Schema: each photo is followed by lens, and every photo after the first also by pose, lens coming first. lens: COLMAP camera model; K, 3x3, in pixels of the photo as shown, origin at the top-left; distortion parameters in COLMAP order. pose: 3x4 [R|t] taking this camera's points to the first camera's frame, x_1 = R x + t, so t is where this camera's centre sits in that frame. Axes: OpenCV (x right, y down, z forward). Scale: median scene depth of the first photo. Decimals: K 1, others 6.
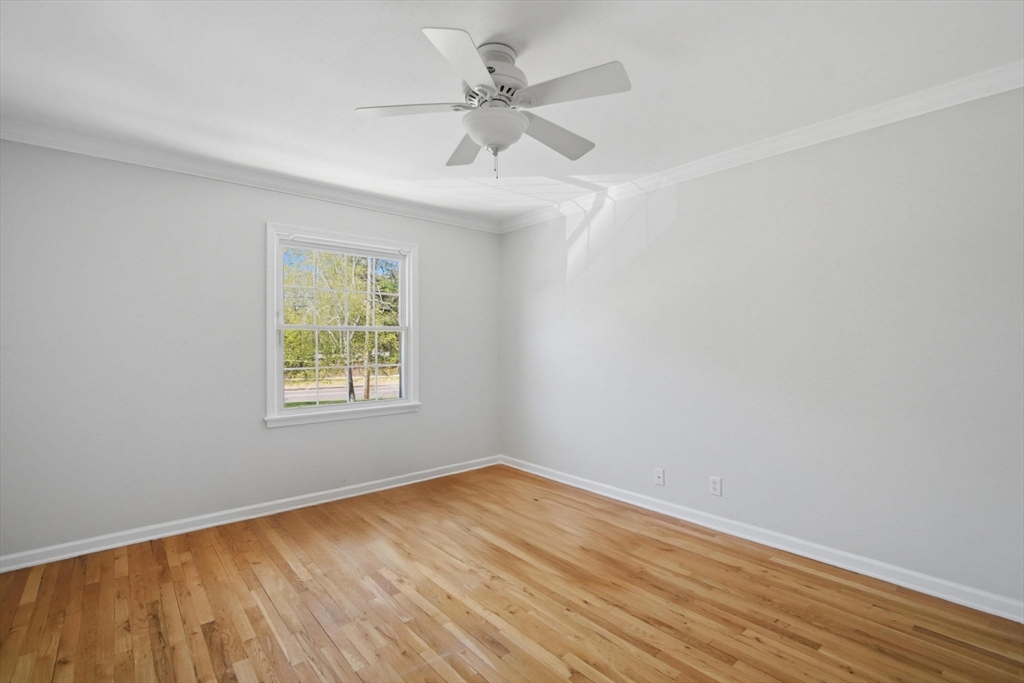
lens RADIAL K [[453.1, 0, 511.3], [0, 453.1, 336.9], [0, 0, 1]] dist [-0.009218, 0.004169]
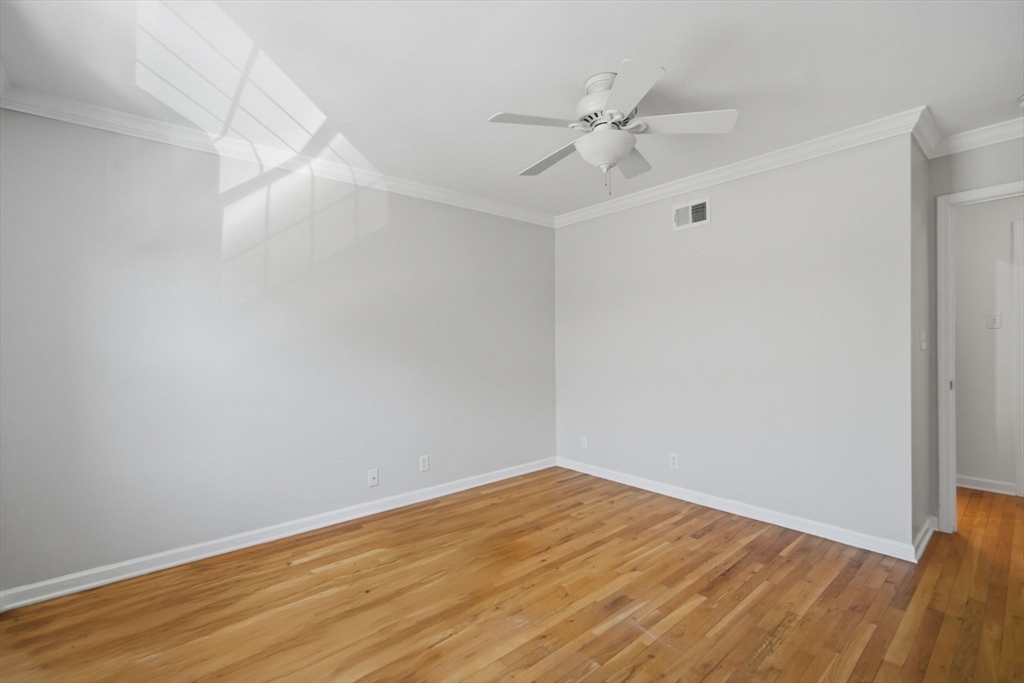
lens RADIAL K [[453.1, 0, 511.3], [0, 453.1, 336.9], [0, 0, 1]] dist [-0.009218, 0.004169]
pose [[0.028326, 0.007206, 0.999573, -0.962113], [0.002917, 0.999969, -0.007291, 0.017415], [-0.999594, 0.003122, 0.028304, 1.002081]]
